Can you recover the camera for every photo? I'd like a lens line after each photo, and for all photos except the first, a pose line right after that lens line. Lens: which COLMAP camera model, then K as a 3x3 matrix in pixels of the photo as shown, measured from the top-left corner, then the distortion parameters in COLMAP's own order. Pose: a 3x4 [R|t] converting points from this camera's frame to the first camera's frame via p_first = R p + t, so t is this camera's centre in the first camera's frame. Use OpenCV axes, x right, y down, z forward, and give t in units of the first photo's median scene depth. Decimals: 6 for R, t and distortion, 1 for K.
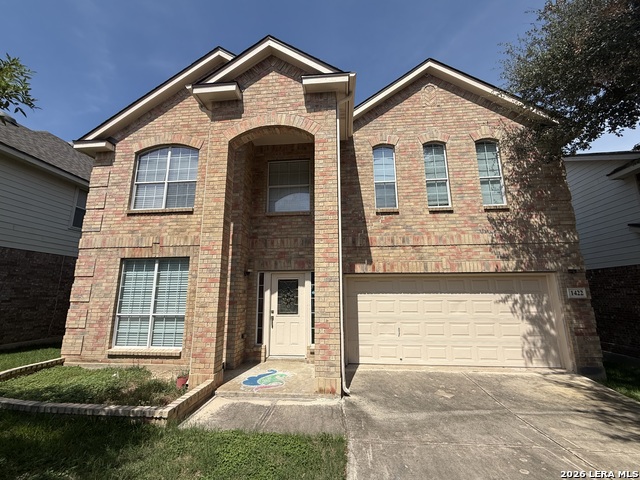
lens RADIAL K [[269.3, 0, 322.0], [0, 269.3, 239.2], [0, 0, 1]] dist [-0.000037, -0.000395]
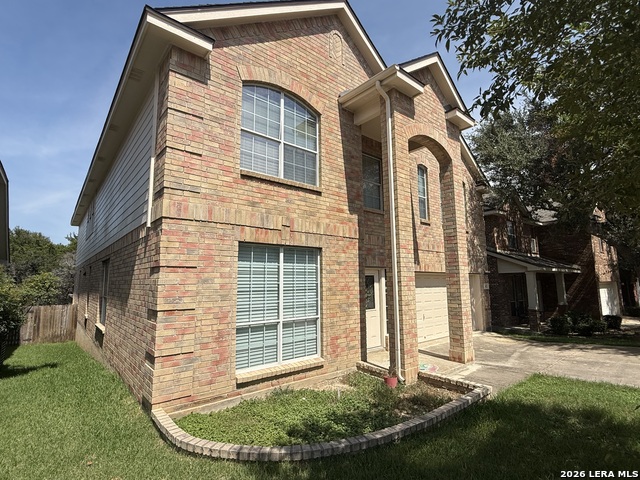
lens RADIAL K [[320.1, 0, 320.0], [0, 320.1, 240.0], [0, 0, 1]] dist [-0.001101, 0.000546]
pose [[0.699398, 0.091685, 0.708827, -1.175801], [-0.137615, 0.990456, 0.007672, 0.033843], [-0.701359, -0.102911, 0.705340, 0.305077]]
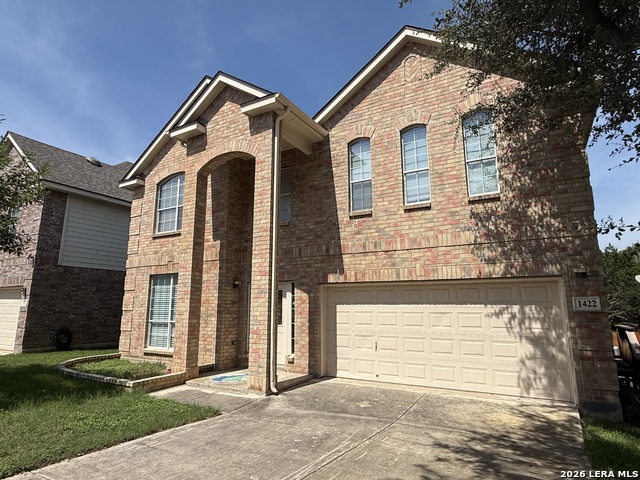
lens RADIAL K [[374.9, 0, 317.3], [0, 374.9, 237.4], [0, 0, 1]] dist [-0.000970, 0.000462]
pose [[0.908057, -0.071888, -0.412632, 0.652238], [0.079324, 0.996849, 0.000893, -0.040208], [0.411267, -0.033542, 0.910897, -0.224123]]
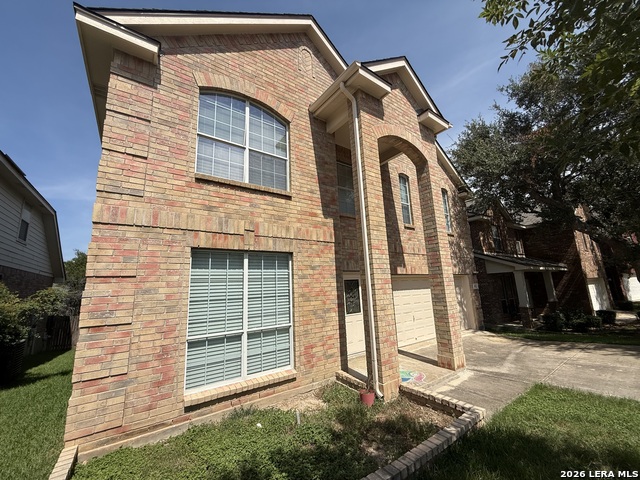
lens RADIAL K [[254.6, 0, 318.4], [0, 254.6, 239.0], [0, 0, 1]] dist [-0.000038, -0.000129]
pose [[0.754029, 0.097653, 0.649542, -0.917048], [-0.094029, 0.994750, -0.040398, 0.047766], [-0.650076, -0.030614, 0.759252, 0.363778]]
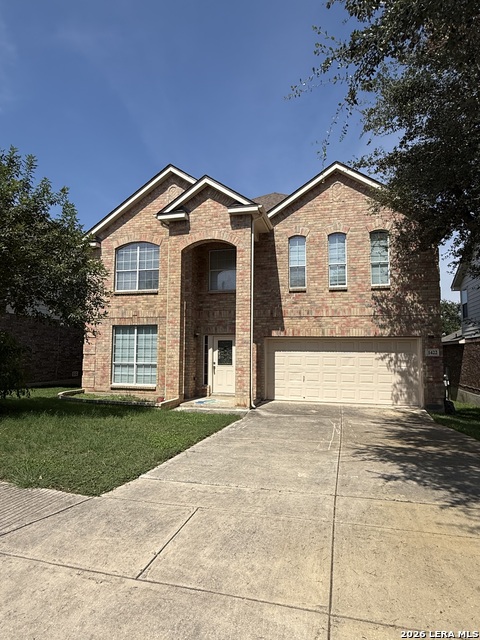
lens RADIAL K [[374.9, 0, 240.0], [0, 374.9, 320.0], [0, 0, 1]] dist [-0.000970, 0.000462]
pose [[0.987259, 0.000019, -0.159125, 0.267681], [0.017607, 0.993846, 0.109360, -0.171171], [0.158148, -0.110768, 0.981183, -0.900163]]
